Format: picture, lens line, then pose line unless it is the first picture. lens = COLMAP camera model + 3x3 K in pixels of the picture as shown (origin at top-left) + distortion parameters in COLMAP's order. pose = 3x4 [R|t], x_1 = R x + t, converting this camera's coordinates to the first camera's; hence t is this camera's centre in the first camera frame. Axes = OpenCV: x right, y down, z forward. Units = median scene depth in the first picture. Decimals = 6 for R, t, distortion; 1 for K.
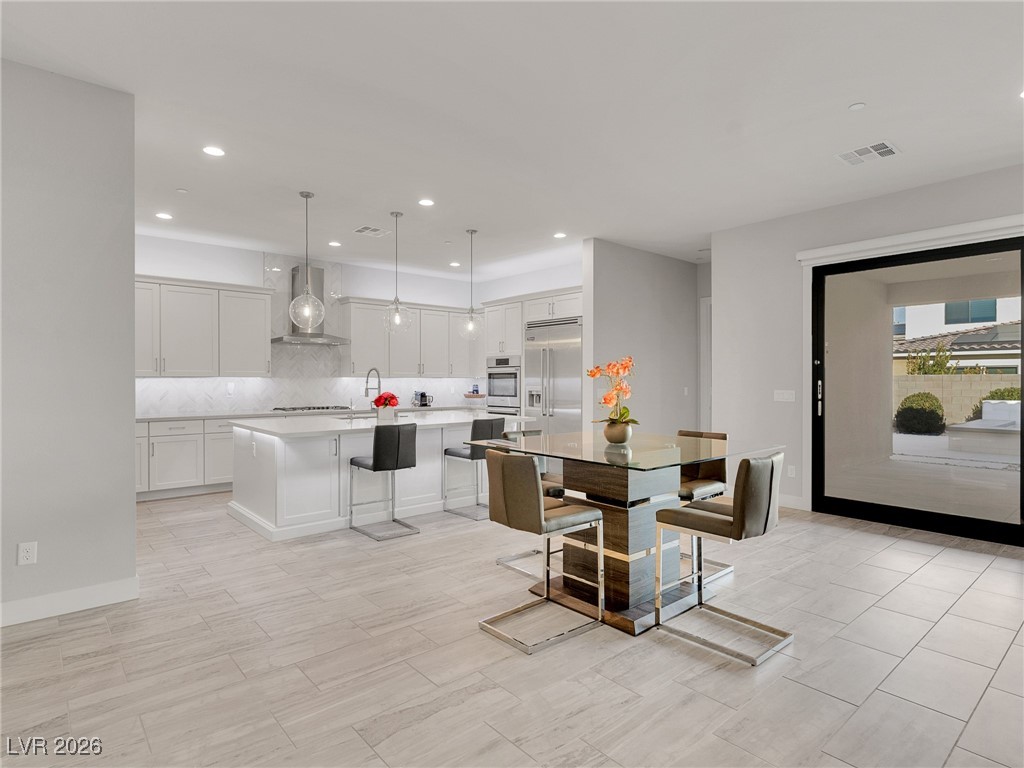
lens RADIAL K [[555.0, 0, 507.5], [0, 555.0, 384.9], [0, 0, 1]] dist [-0.000918, 0.000969]
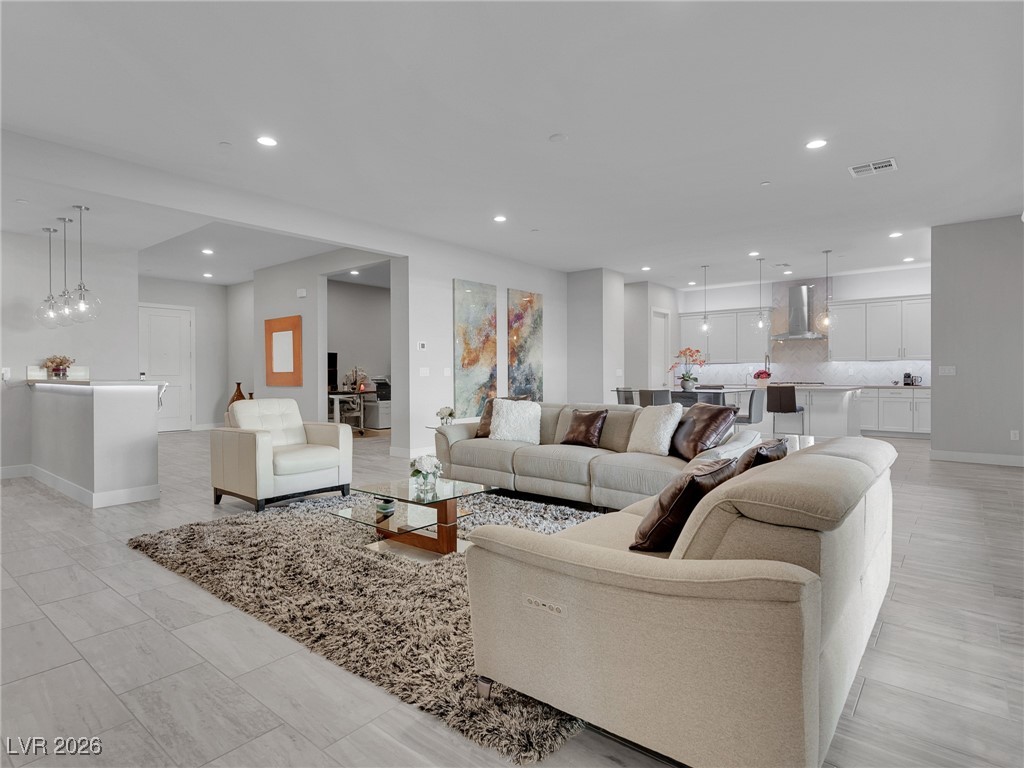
lens RADIAL K [[547.7, 0, 506.8], [0, 547.7, 382.6], [0, 0, 1]] dist [-0.000107, 0.000185]
pose [[0.160510, 0.012917, -0.986950, 1.130126], [-0.004201, 0.999914, 0.012404, 0.030079], [0.987025, 0.002155, 0.160551, 0.014050]]
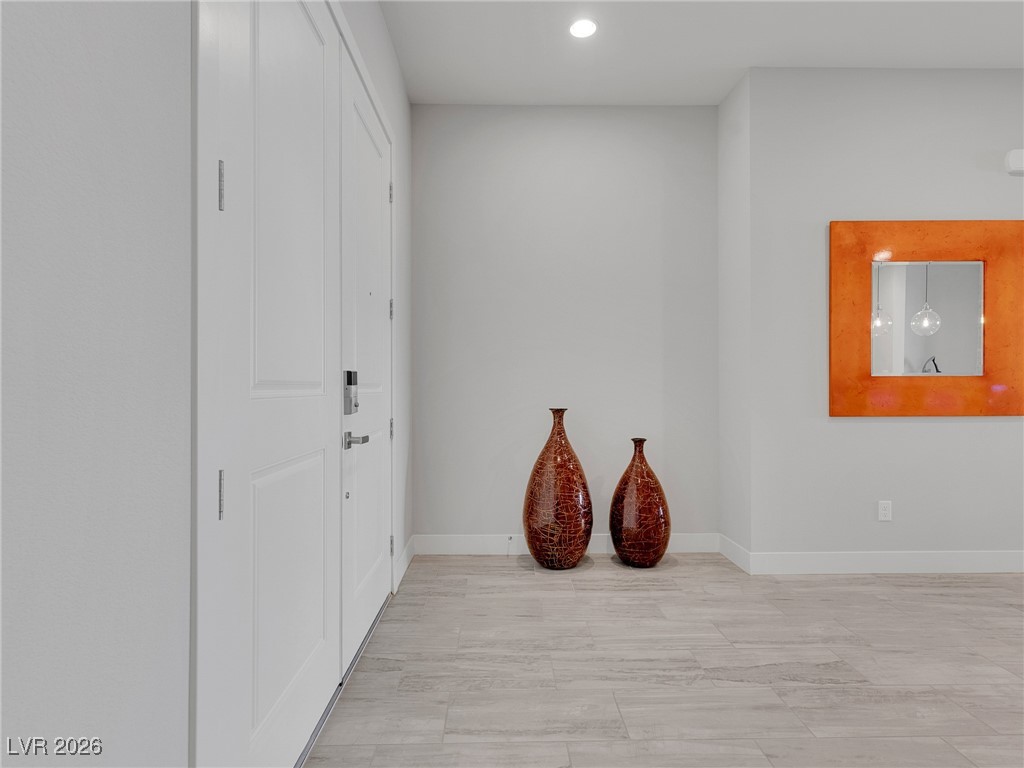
lens RADIAL K [[555.0, 0, 507.5], [0, 555.0, 384.9], [0, 0, 1]] dist [-0.000918, 0.000969]
pose [[0.766687, -0.006983, -0.641983, -0.429485], [0.000864, 0.999951, -0.009845, 0.037710], [0.642020, 0.006994, 0.766656, -1.033297]]
